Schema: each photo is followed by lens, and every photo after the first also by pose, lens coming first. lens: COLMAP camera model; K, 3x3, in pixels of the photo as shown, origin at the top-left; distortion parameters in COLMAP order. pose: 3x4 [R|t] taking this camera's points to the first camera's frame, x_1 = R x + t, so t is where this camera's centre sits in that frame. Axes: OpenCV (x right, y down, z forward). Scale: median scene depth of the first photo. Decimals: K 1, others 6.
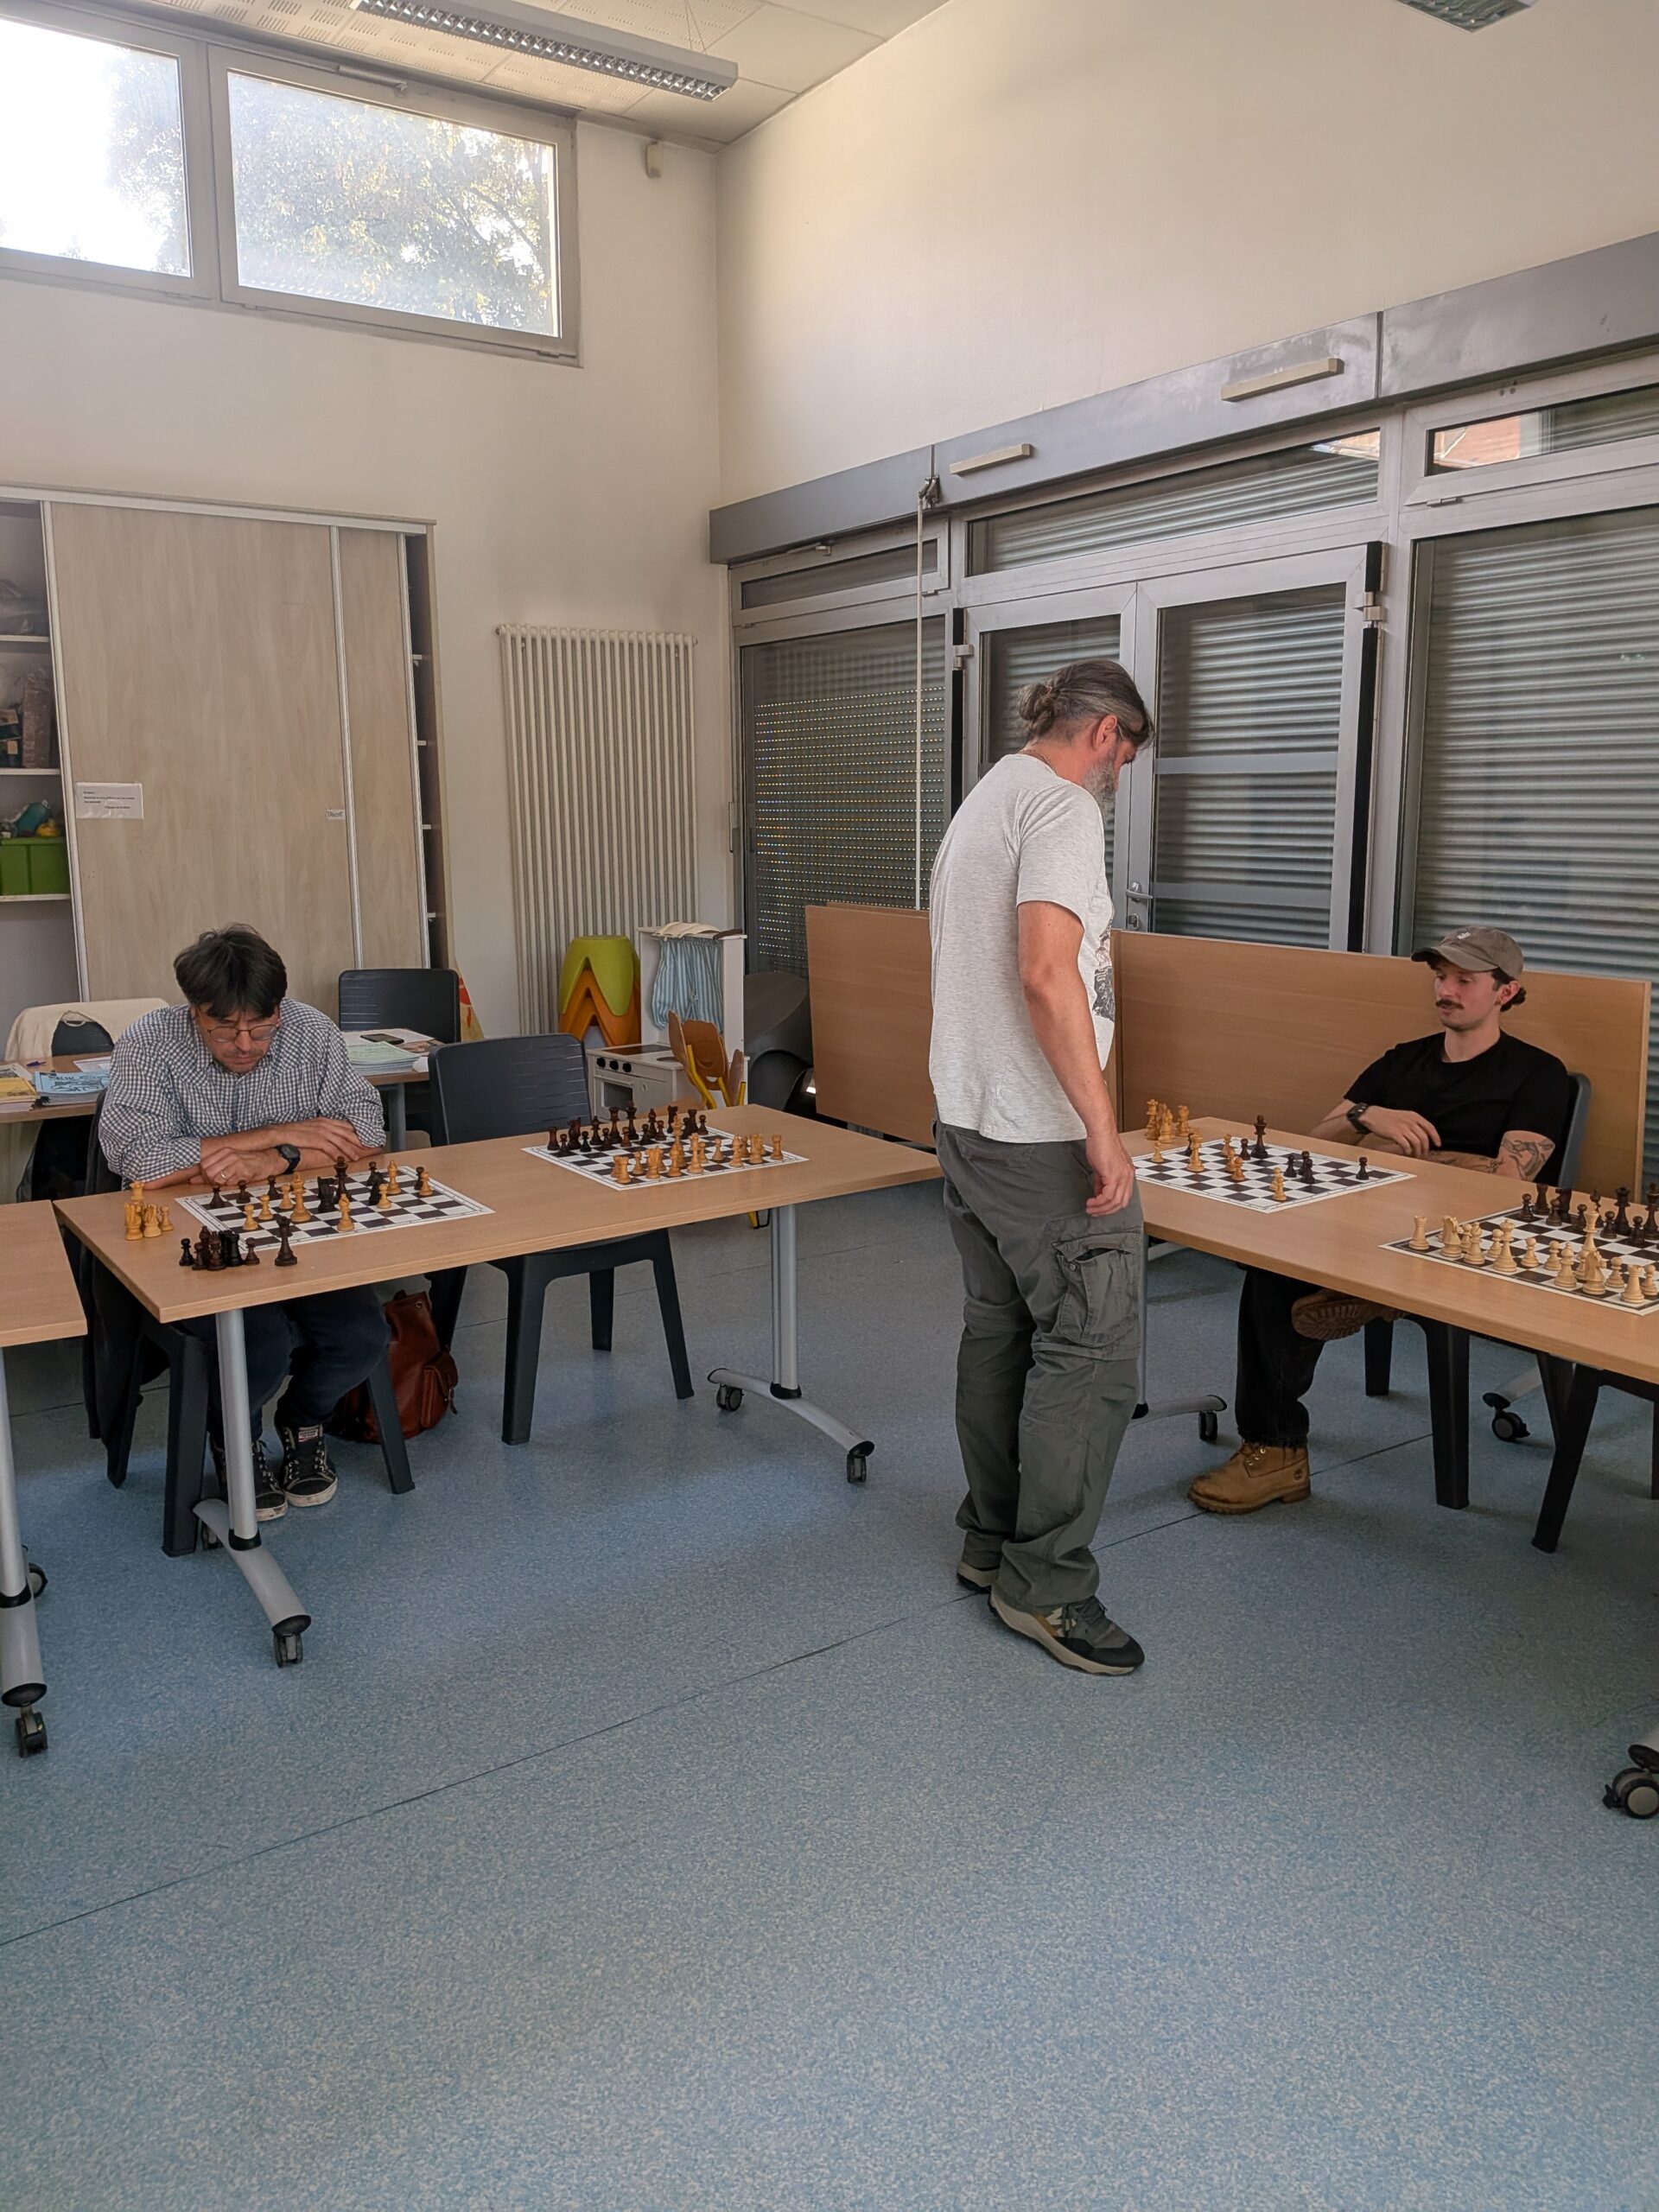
lens RADIAL K [[1615.2, 0, 859.5], [0, 1615.2, 1084.0], [0, 0, 1]] dist [0.059810, -0.096247]
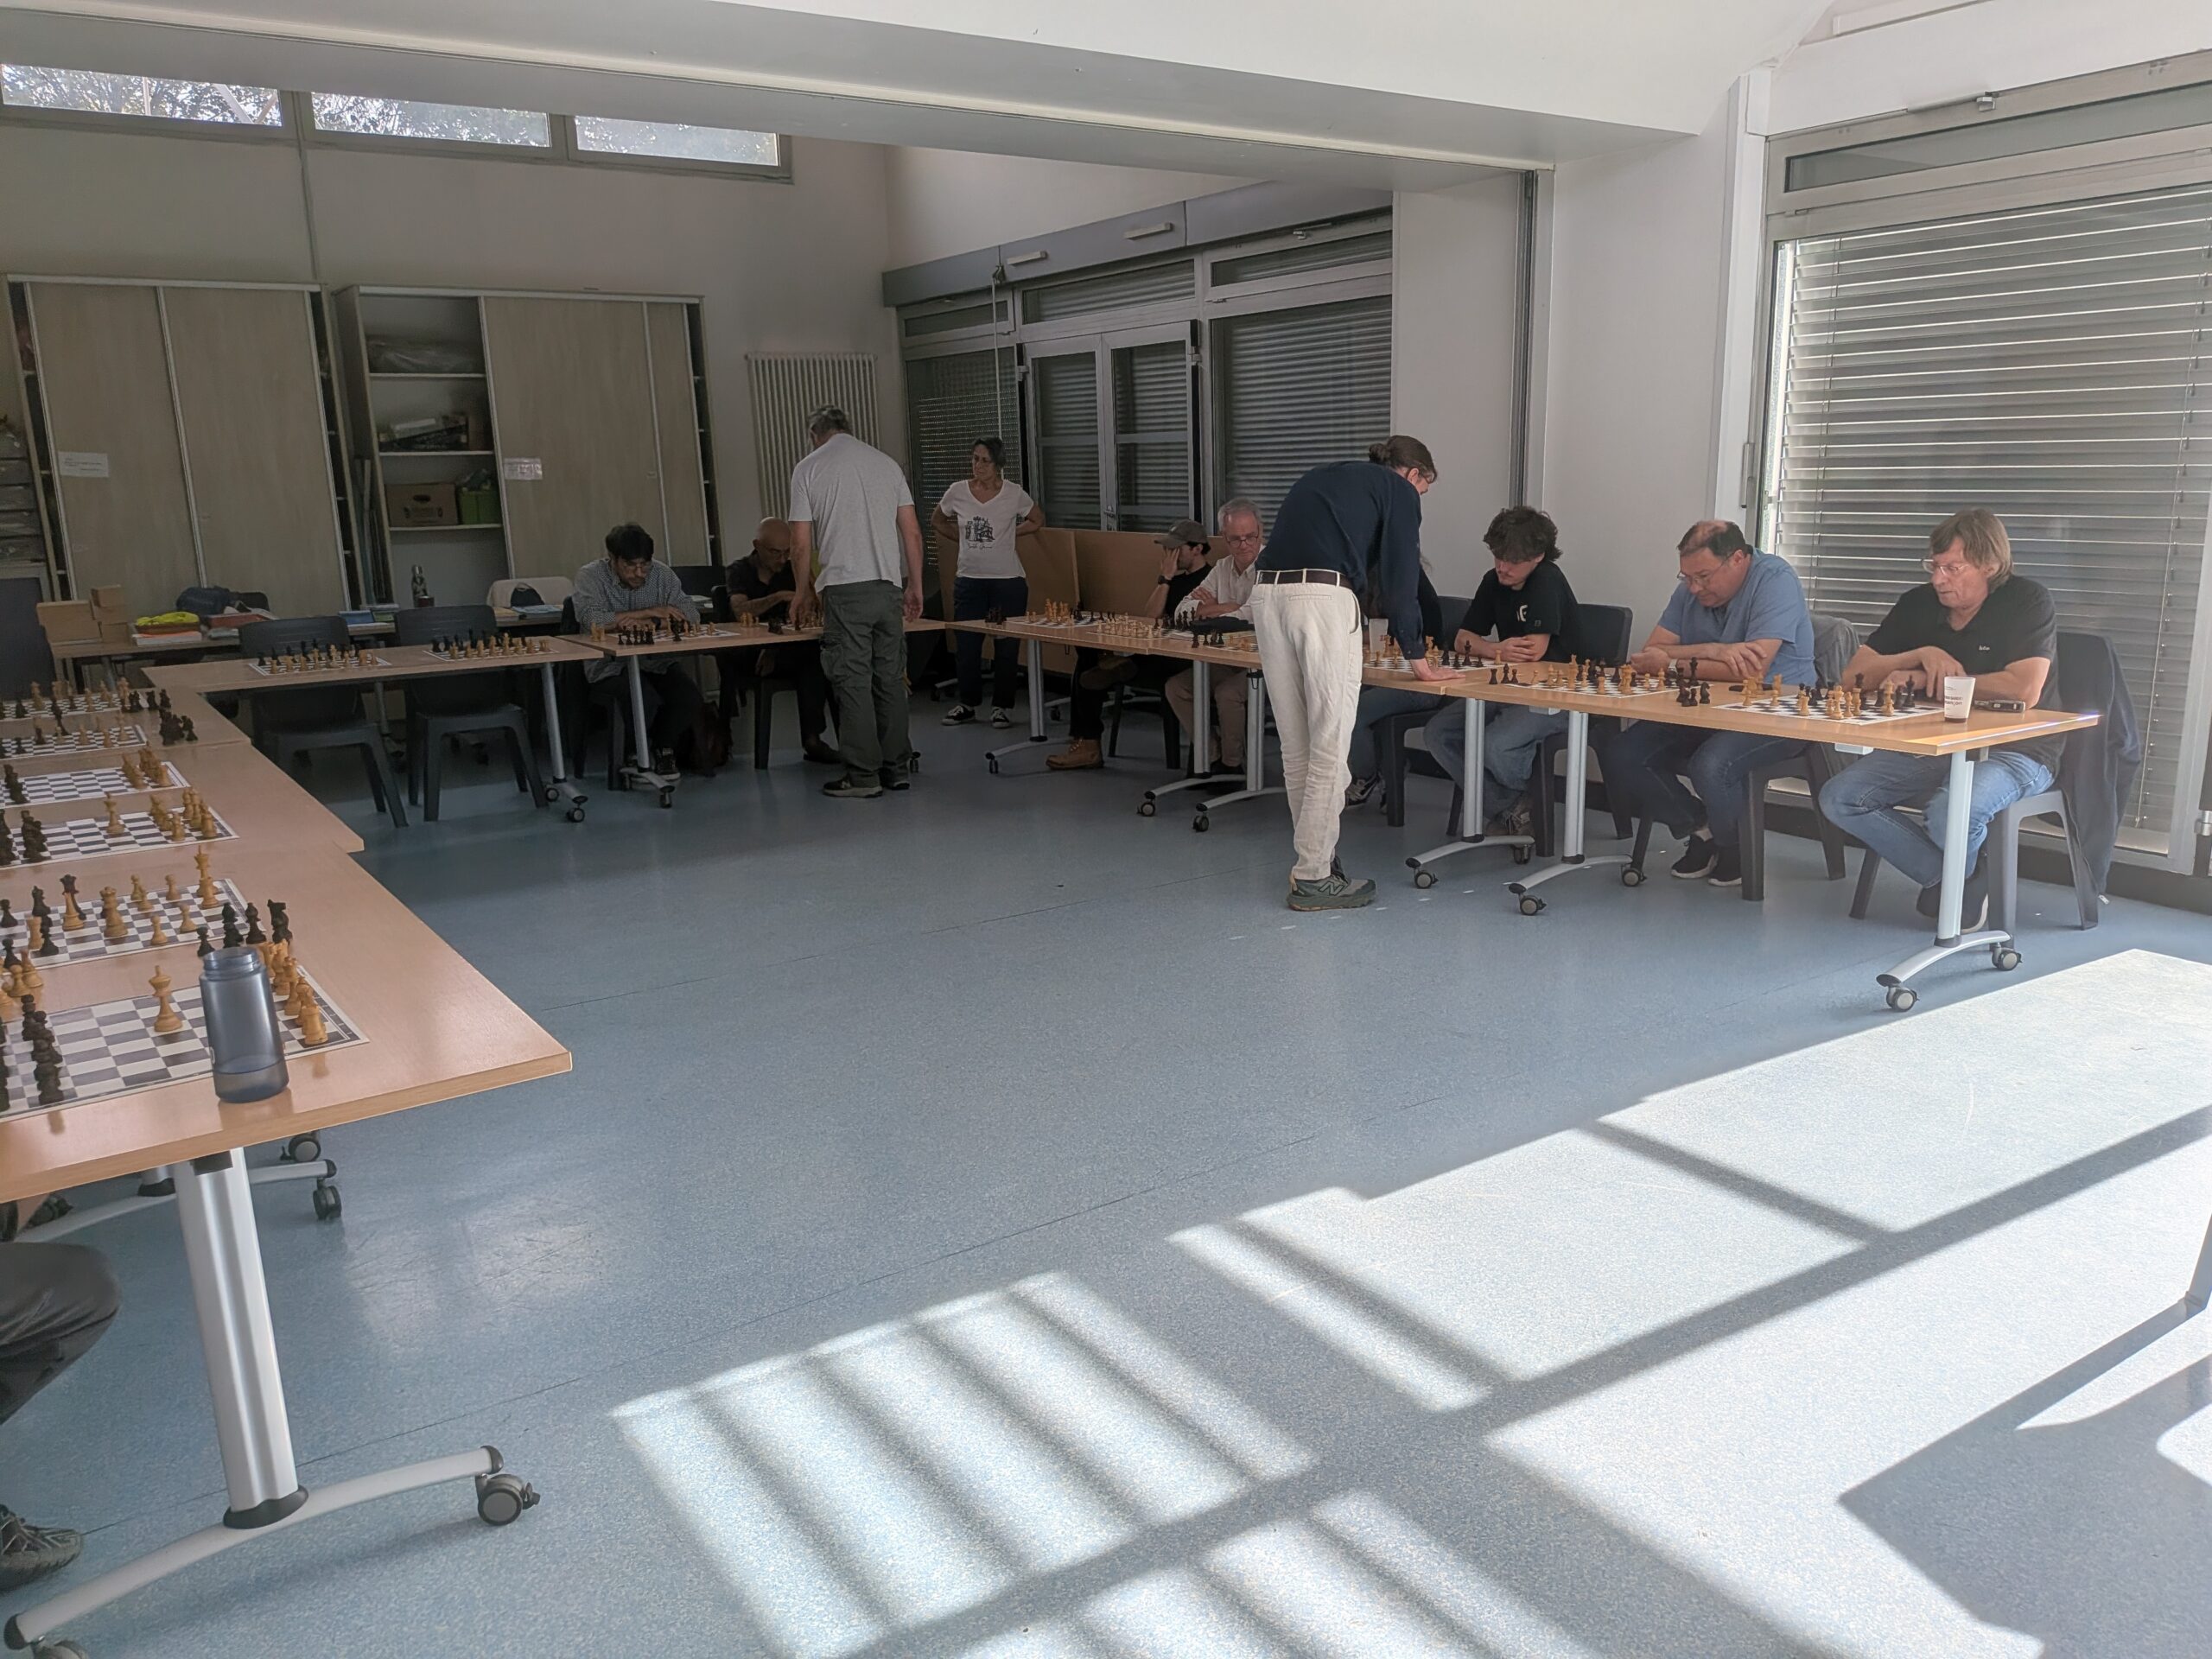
lens RADIAL K [[1615.2, 0, 1145.6], [0, 1615.2, 854.9], [0, 0, 1]] dist [0.059810, -0.096247]
pose [[0.999804, -0.019748, -0.001121, 0.185310], [0.019779, 0.997793, 0.063384, 0.131348], [-0.000133, -0.063394, 0.997989, -0.715229]]
